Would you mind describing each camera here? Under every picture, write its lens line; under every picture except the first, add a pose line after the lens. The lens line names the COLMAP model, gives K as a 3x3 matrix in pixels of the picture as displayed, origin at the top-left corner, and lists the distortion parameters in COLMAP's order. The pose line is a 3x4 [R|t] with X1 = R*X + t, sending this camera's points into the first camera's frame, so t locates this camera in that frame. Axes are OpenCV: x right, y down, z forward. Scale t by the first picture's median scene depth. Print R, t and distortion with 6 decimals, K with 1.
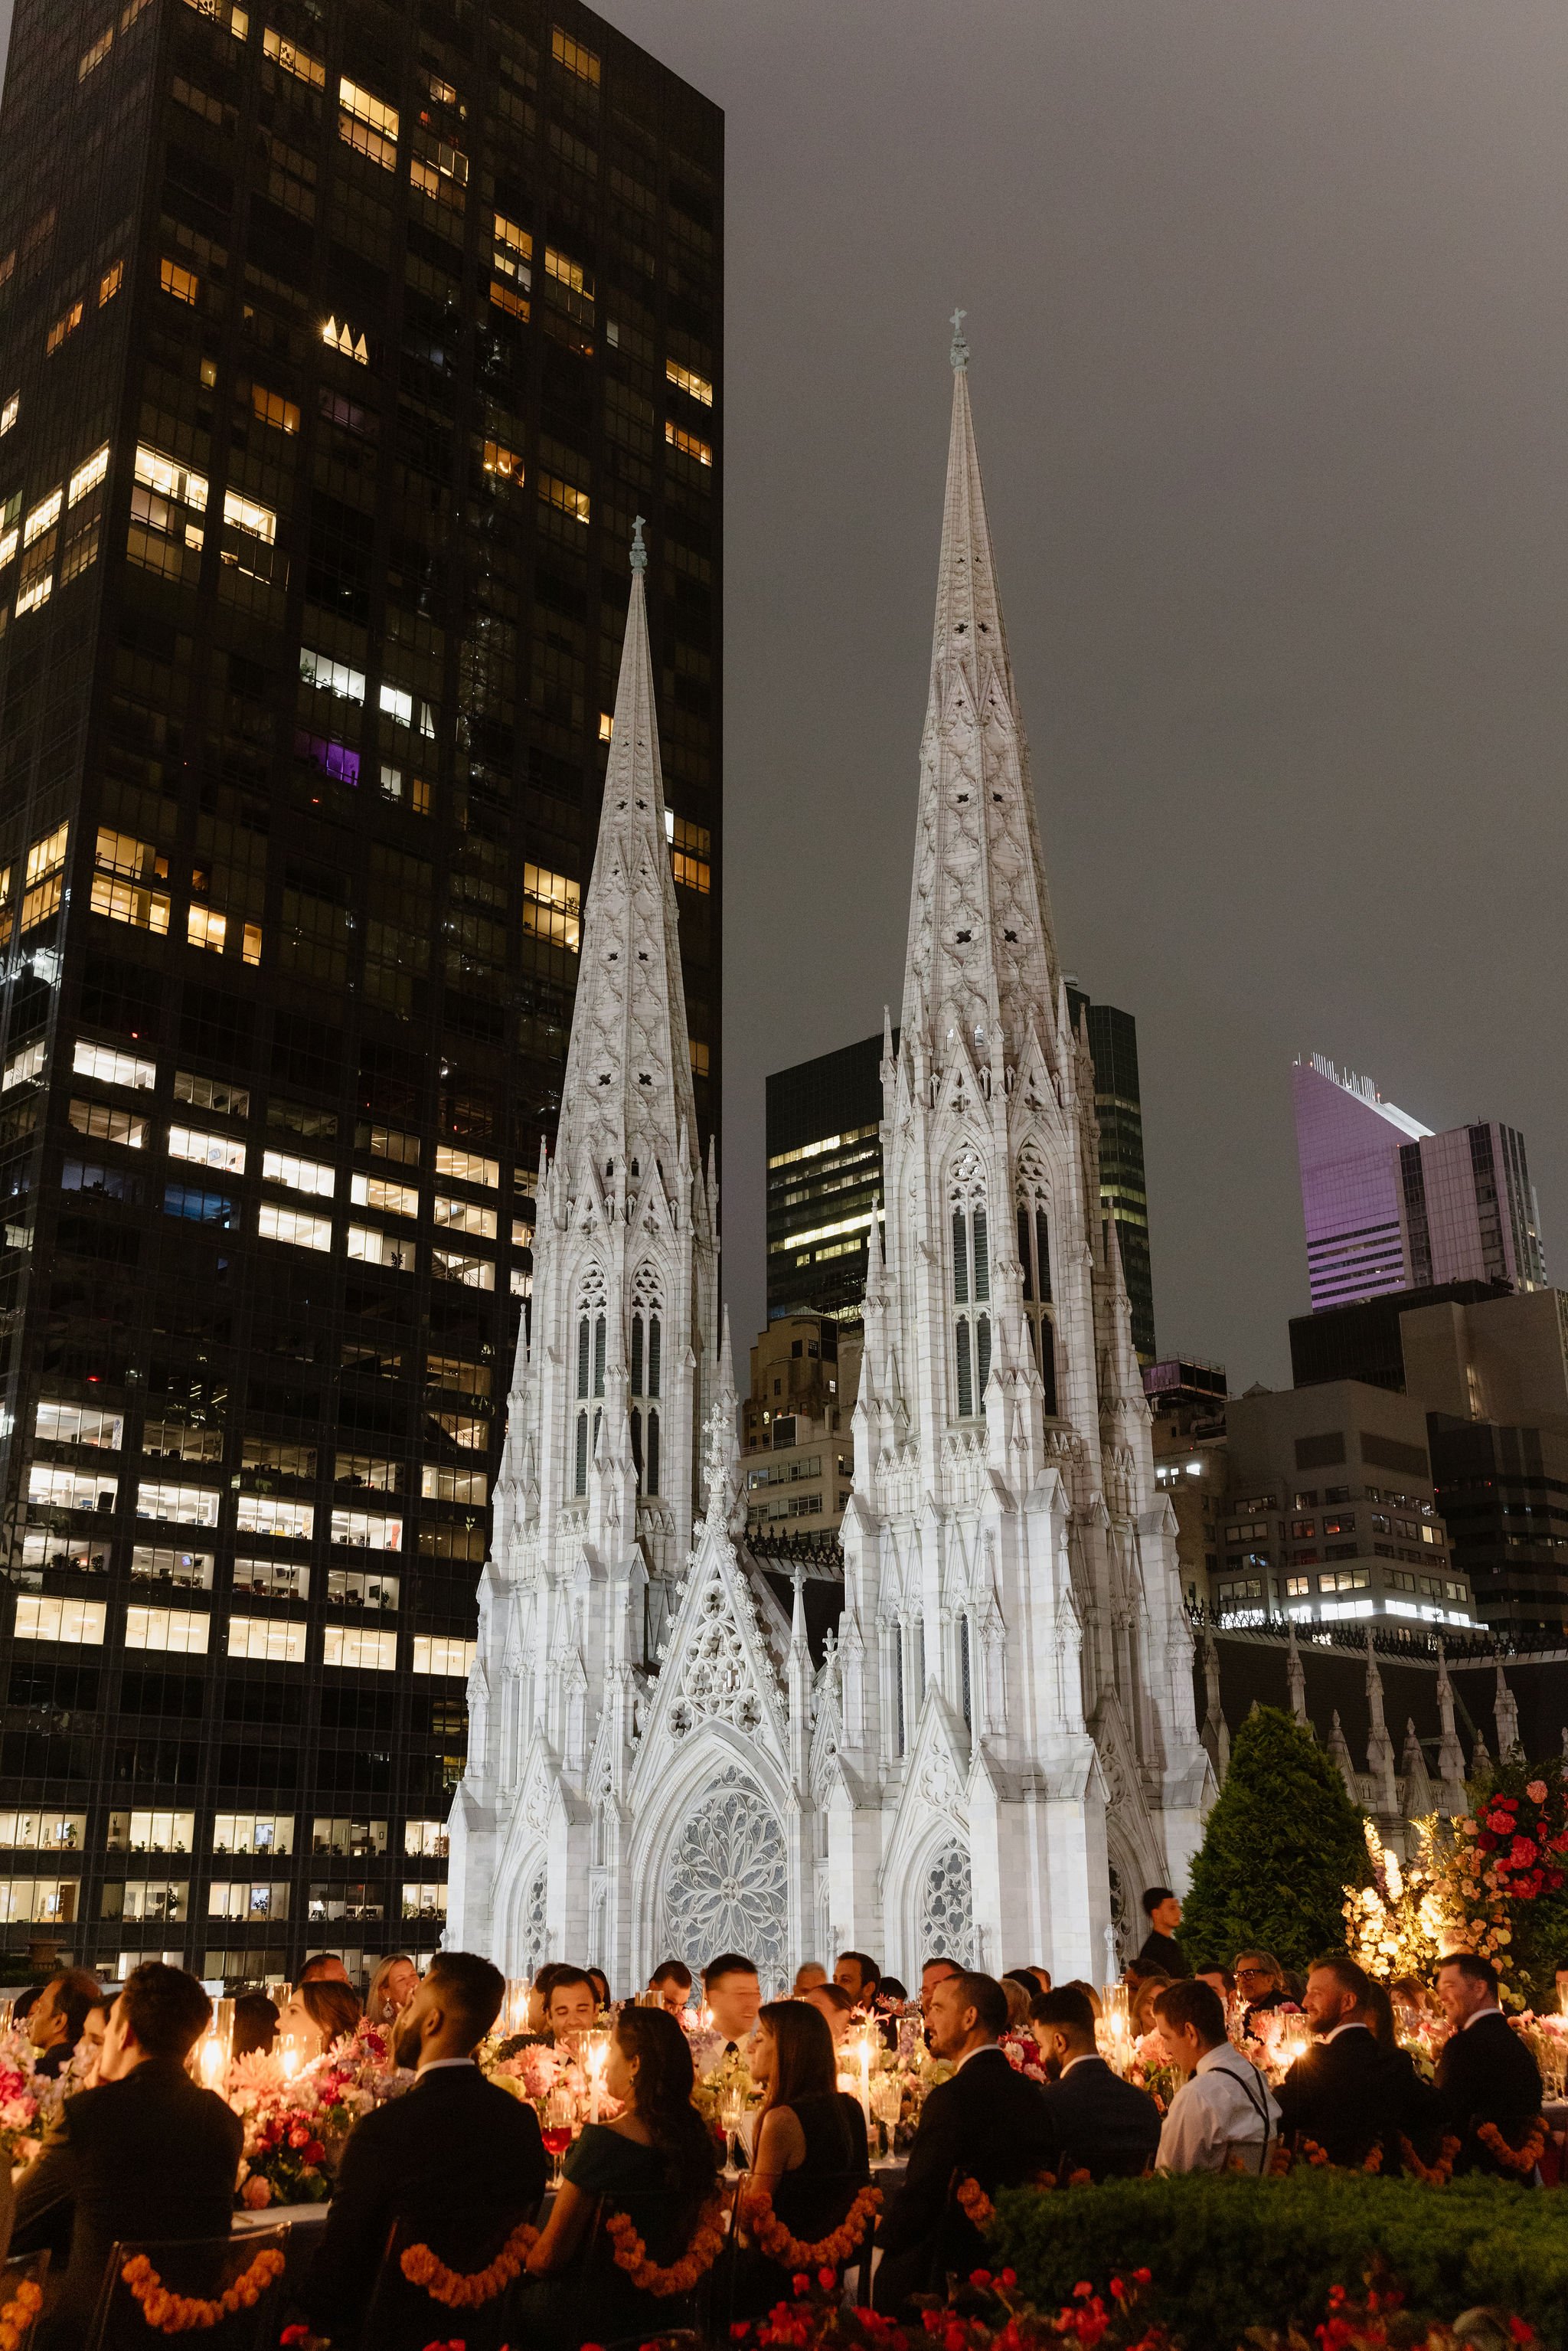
lens RADIAL K [[2180.0, 0, 784.0], [0, 2180.0, 1175.5], [0, 0, 1]] dist [-0.002284, 0.003711]
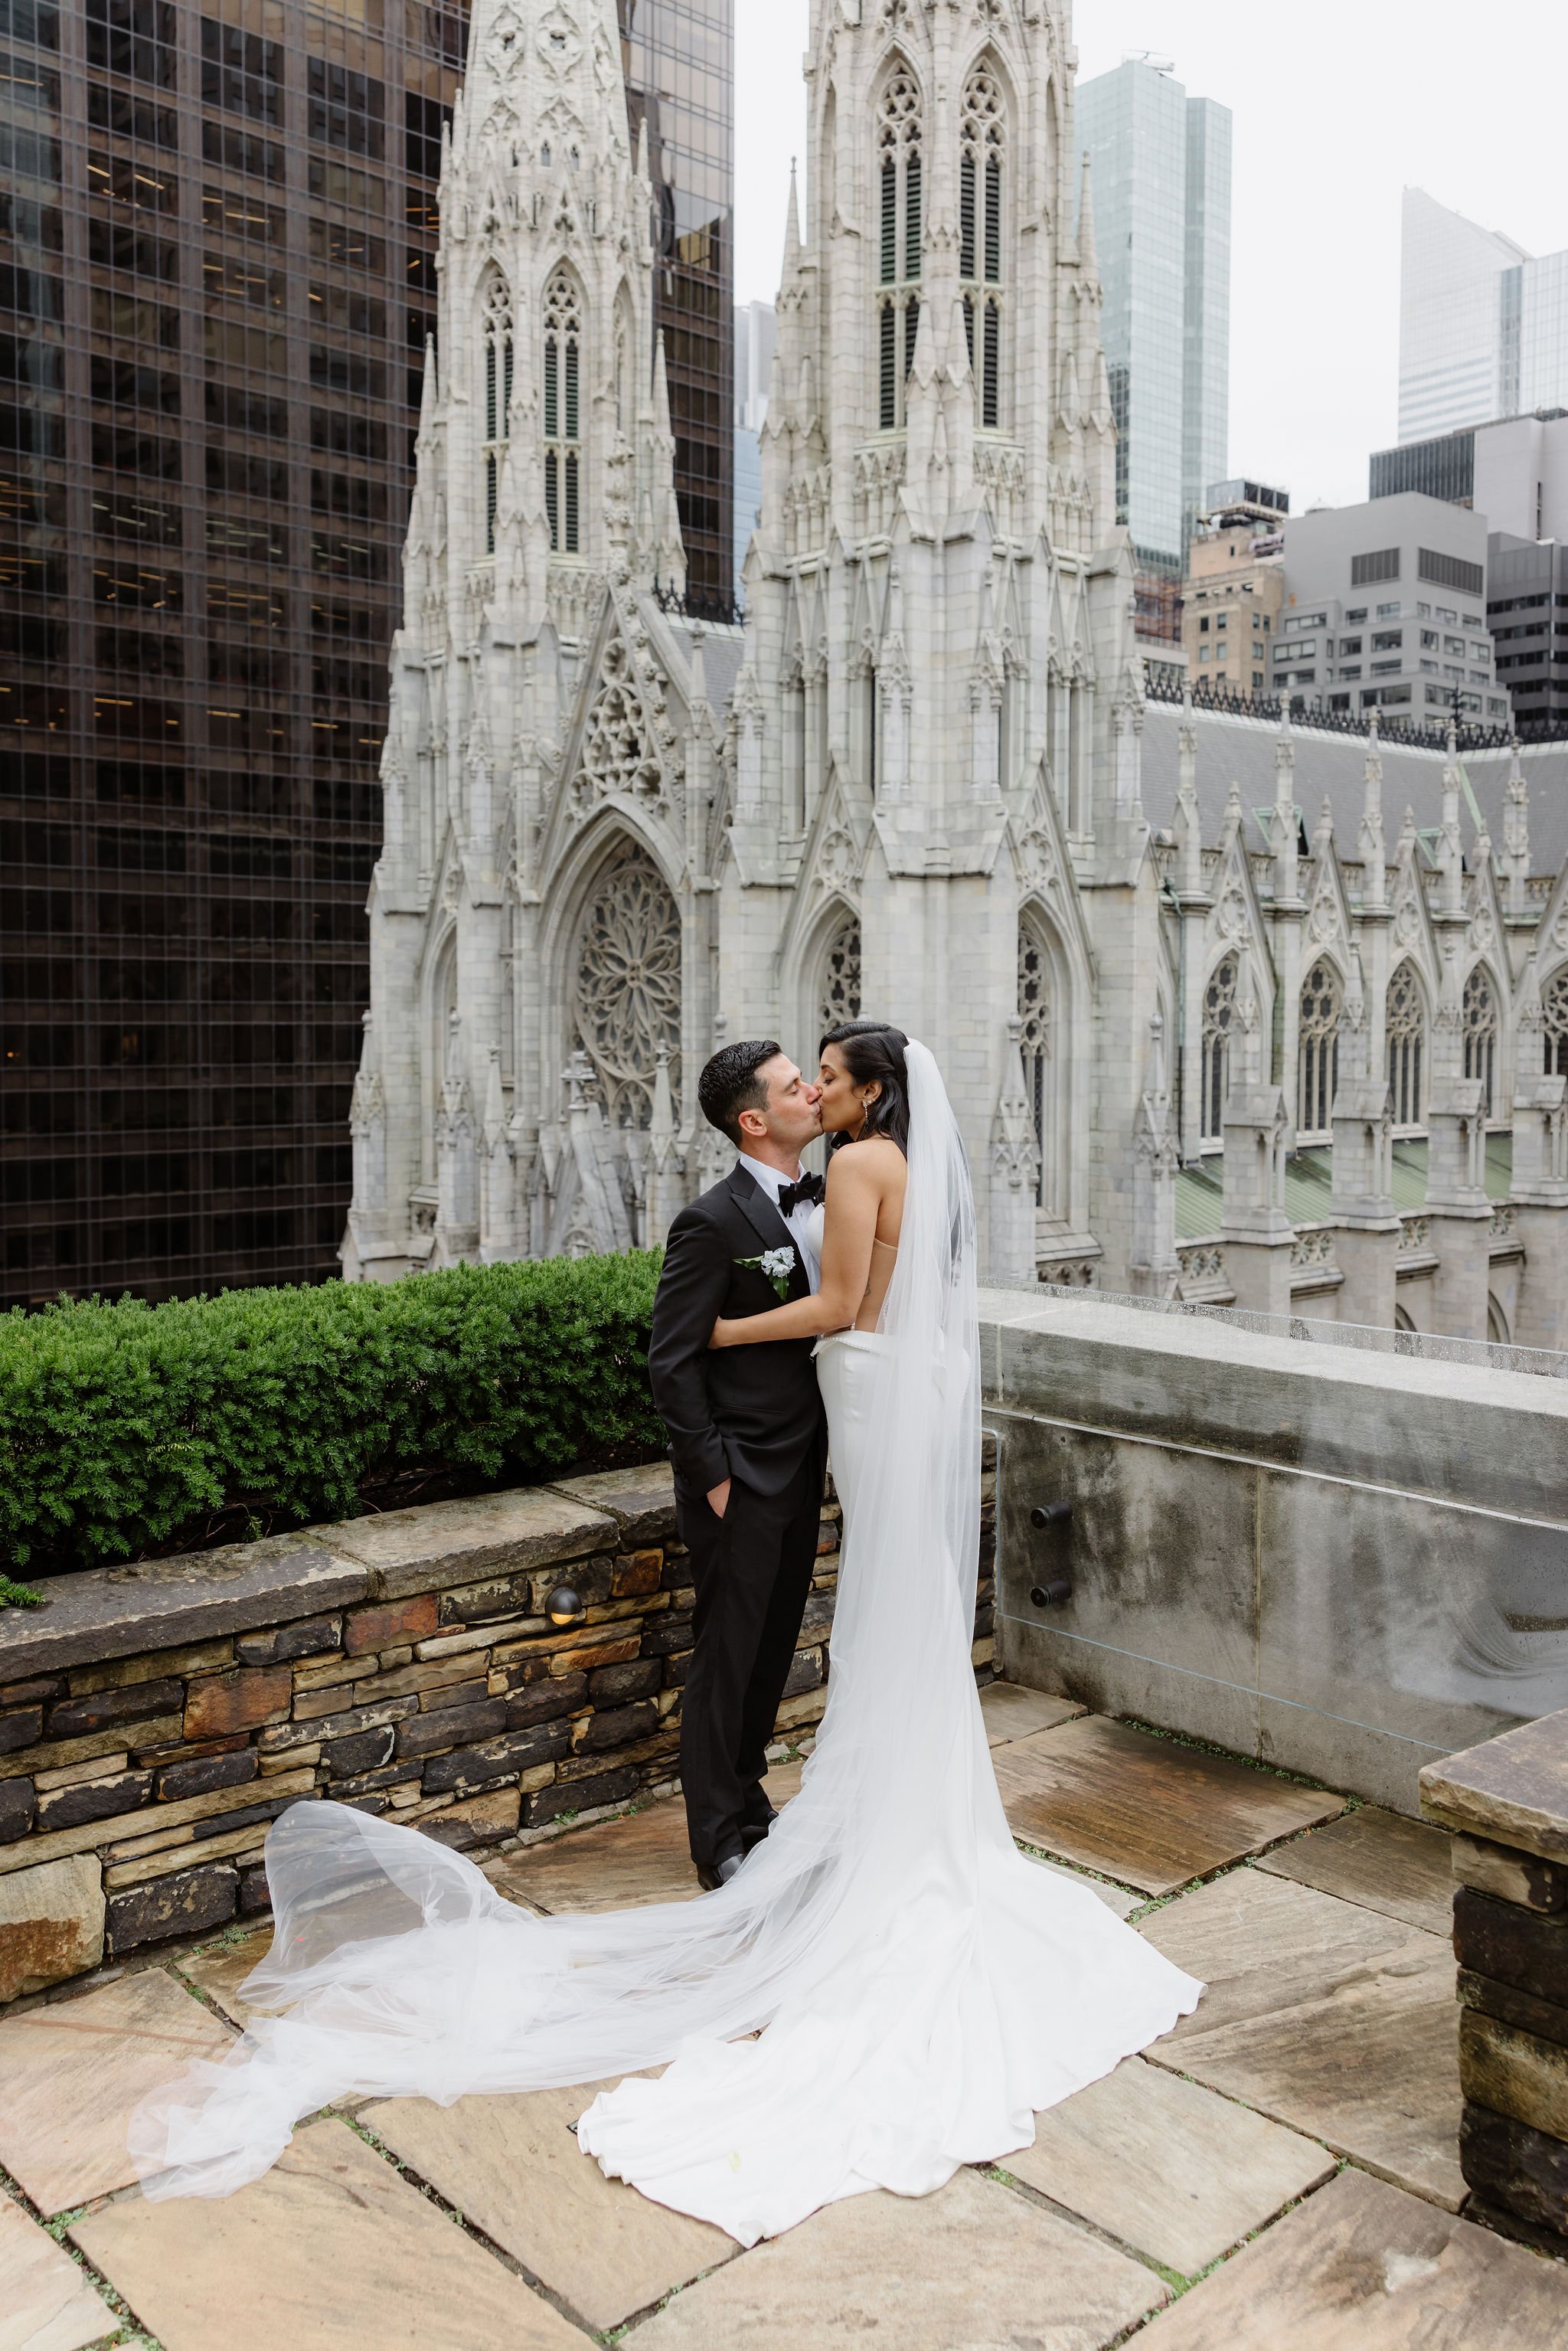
lens RADIAL K [[1941.2, 0, 783.9], [0, 1941.2, 1107.4], [0, 0, 1]] dist [-0.003825, 0.002121]
pose [[0.998449, 0.015182, -0.053563, 0.071991], [0.005928, 0.927638, 0.373432, 0.061064], [0.055357, -0.373171, 0.926110, 0.180227]]
